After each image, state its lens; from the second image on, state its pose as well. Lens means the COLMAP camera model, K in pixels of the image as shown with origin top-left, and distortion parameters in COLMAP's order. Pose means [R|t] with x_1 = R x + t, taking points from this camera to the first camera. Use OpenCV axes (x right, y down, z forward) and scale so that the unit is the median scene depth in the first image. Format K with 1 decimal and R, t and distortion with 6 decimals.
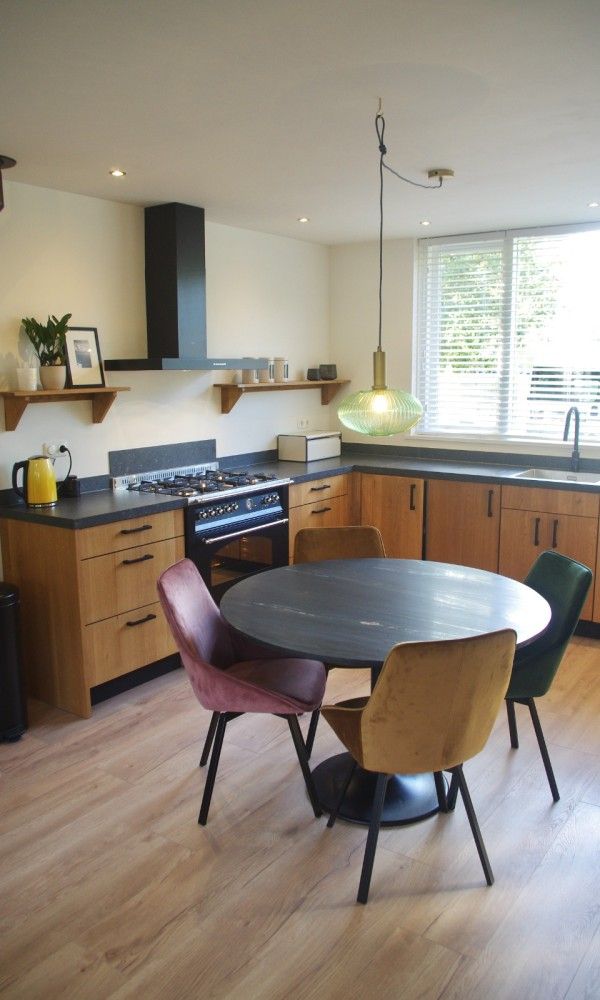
lens RADIAL K [[831.3, 0, 300.0], [0, 831.3, 500.0], [0, 0, 1]] dist [-0.004256, -0.000008]
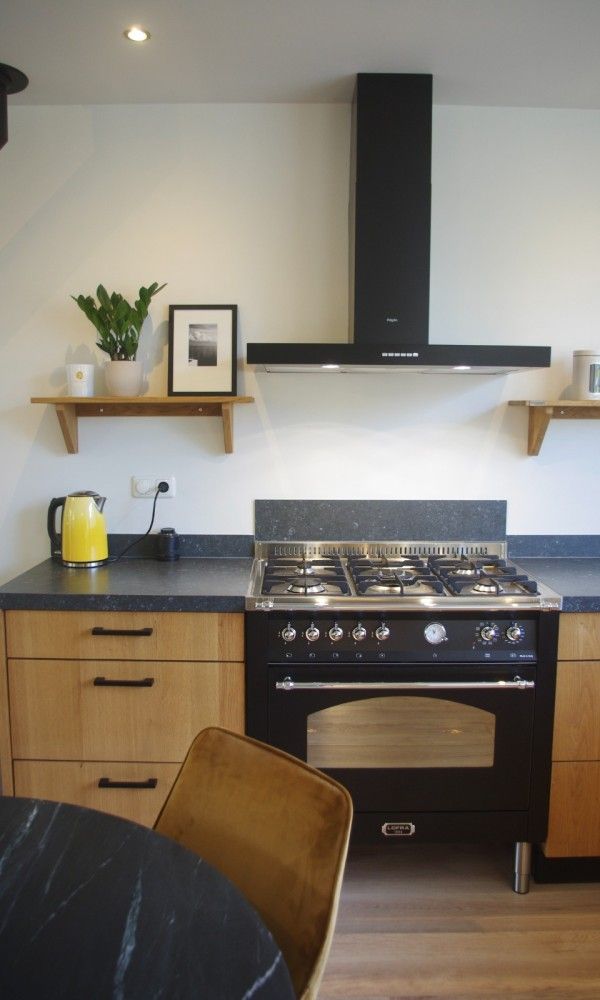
lens RADIAL K [[831.3, 0, 300.0], [0, 831.3, 500.0], [0, 0, 1]] dist [-0.004256, -0.000008]
pose [[0.570483, 0.111008, -0.813773, 0.323222], [-0.142838, 0.989134, 0.034795, -0.089438], [0.808793, 0.096387, 0.580140, 0.695436]]
